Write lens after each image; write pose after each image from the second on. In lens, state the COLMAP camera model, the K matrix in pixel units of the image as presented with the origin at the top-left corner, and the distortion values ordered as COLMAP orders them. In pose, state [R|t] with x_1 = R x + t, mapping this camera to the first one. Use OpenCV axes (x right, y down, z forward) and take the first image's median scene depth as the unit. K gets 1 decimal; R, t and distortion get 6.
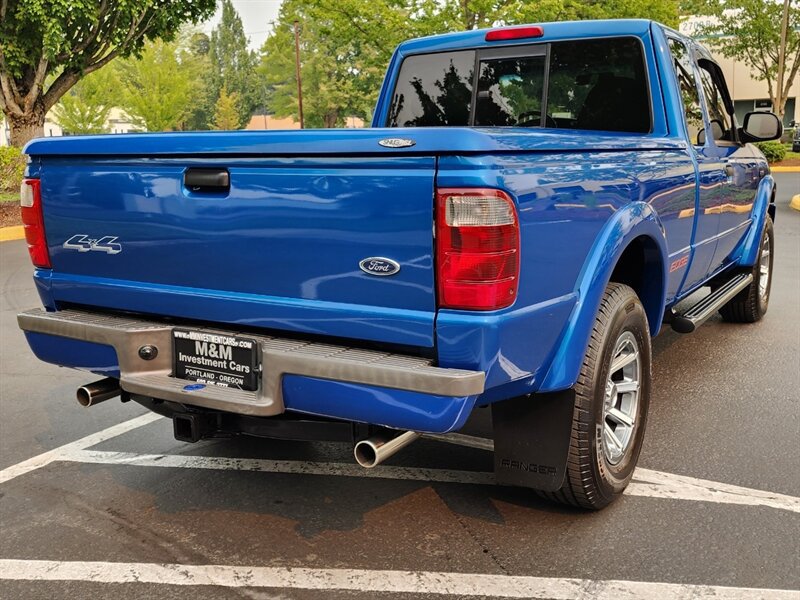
lens RADIAL K [[1066.8, 0, 395.5], [0, 1066.8, 311.9], [0, 0, 1]] dist [0.150791, -0.457232]
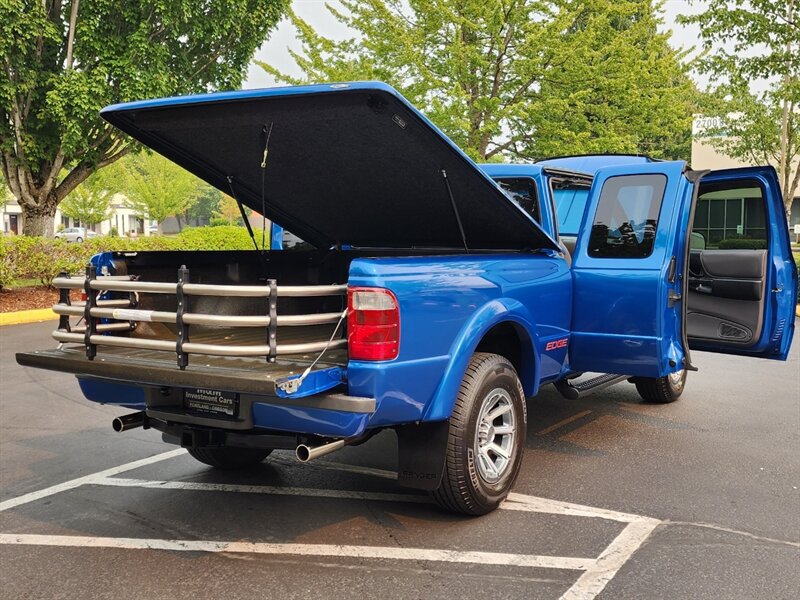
lens RADIAL K [[1101.1, 0, 412.0], [0, 1101.1, 243.0], [0, 0, 1]] dist [0.081803, -0.066060]
pose [[0.999742, 0.020533, 0.009724, 0.075450], [-0.018873, 0.988855, -0.147678, 0.043468], [-0.012648, 0.147456, 0.988988, -0.448928]]
